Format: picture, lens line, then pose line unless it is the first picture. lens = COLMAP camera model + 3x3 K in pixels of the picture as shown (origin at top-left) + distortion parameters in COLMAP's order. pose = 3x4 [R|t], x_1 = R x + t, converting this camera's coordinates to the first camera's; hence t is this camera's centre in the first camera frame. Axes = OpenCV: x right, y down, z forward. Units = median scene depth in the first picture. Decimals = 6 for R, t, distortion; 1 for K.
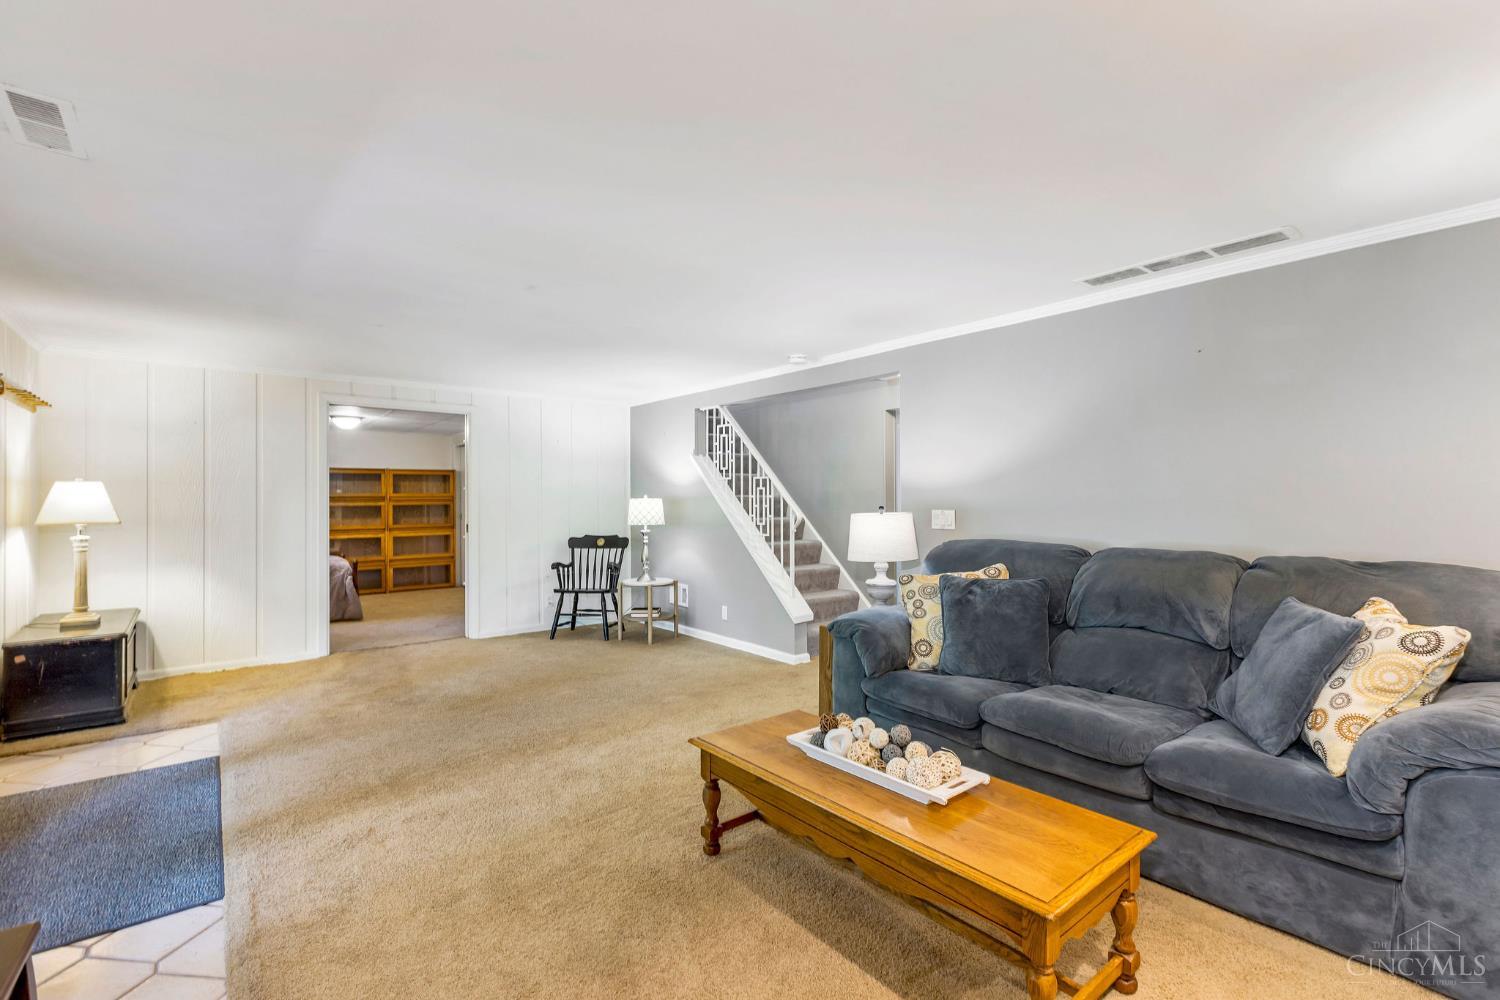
lens RADIAL K [[675.1, 0, 757.9], [0, 675.1, 499.8], [0, 0, 1]] dist [0.001113, -0.000201]
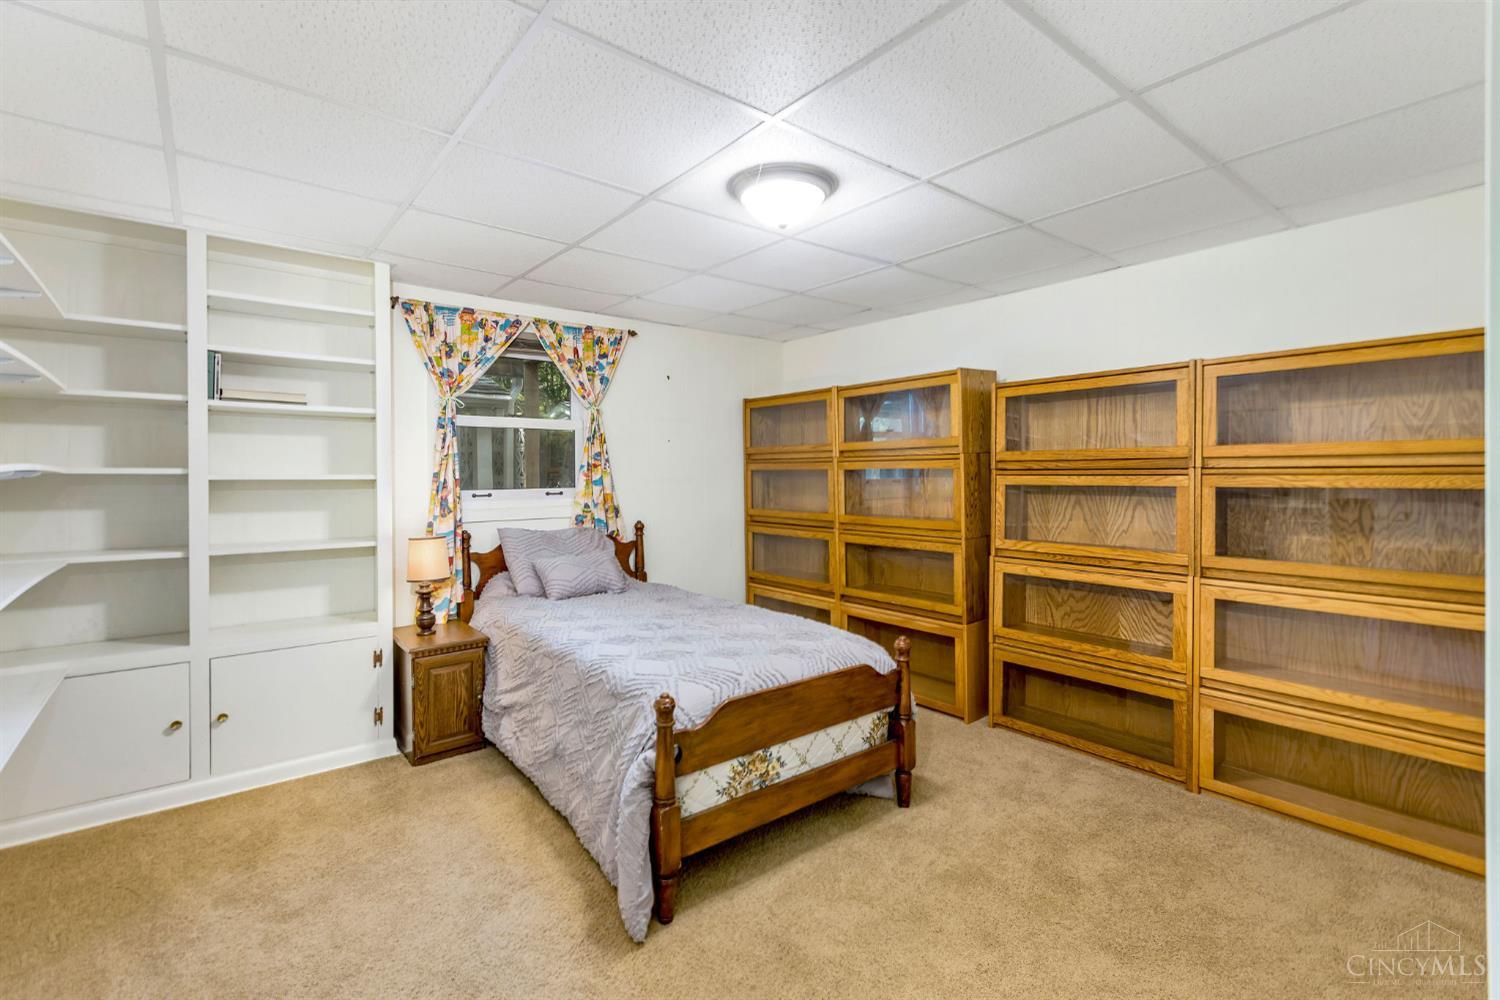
lens RADIAL K [[675.1, 0, 749.6], [0, 675.1, 493.3], [0, 0, 1]] dist [0.001113, -0.000201]
pose [[-0.011530, 0.015654, -0.999811, -0.253432], [0.000016, 0.999877, 0.015655, 0.006588], [0.999934, 0.000164, -0.011529, 0.807145]]
